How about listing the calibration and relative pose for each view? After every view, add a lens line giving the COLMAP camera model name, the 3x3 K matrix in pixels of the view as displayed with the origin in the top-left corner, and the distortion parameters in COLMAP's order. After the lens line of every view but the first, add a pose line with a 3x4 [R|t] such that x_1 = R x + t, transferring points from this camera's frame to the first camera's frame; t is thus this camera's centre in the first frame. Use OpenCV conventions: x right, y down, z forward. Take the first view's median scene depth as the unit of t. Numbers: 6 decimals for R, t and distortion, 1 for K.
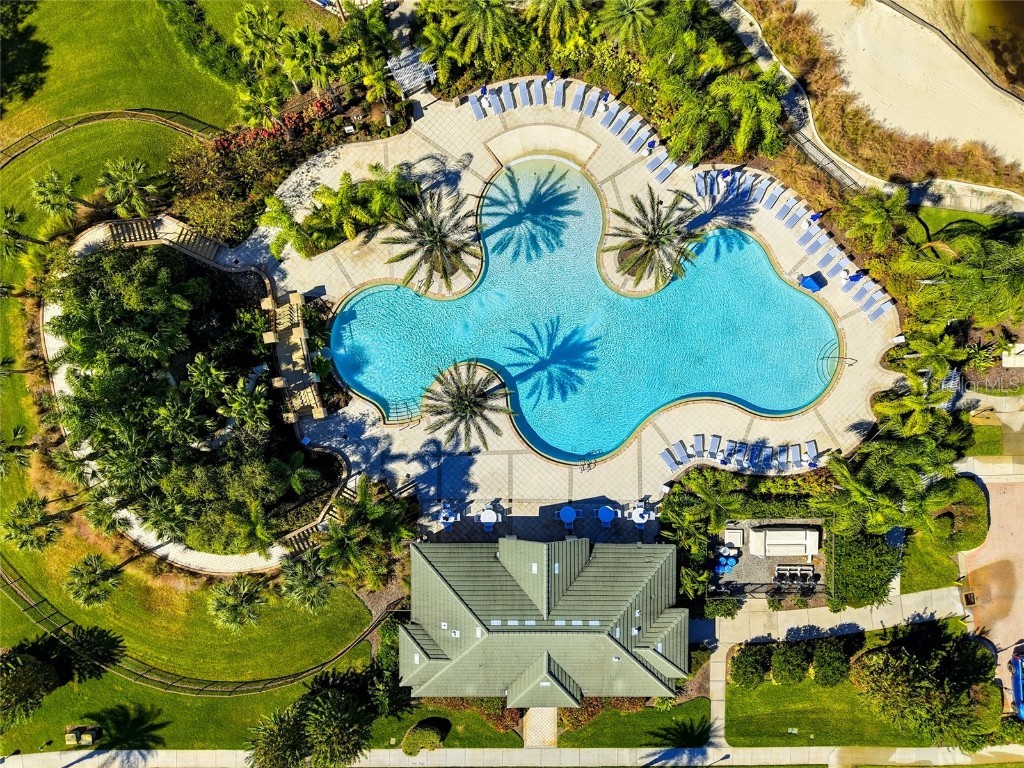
lens RADIAL K [[690.1, 0, 508.9], [0, 690.1, 384.4], [0, 0, 1]] dist [0.011212, -0.003034]
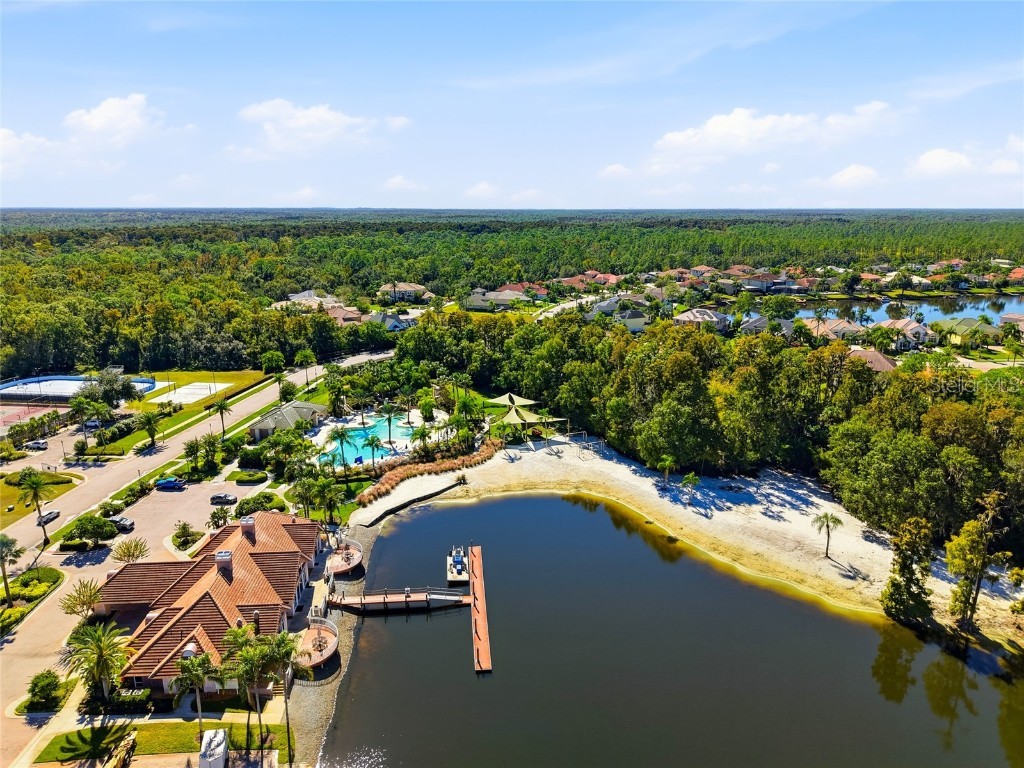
lens RADIAL K [[690.1, 0, 509.7], [0, 690.1, 384.7], [0, 0, 1]] dist [0.011212, -0.003034]
pose [[-0.153073, 0.246636, -0.956943, 2.819757], [-0.986651, -0.092597, 0.133960, -1.041285], [-0.055571, 0.964674, 0.257517, -0.028966]]
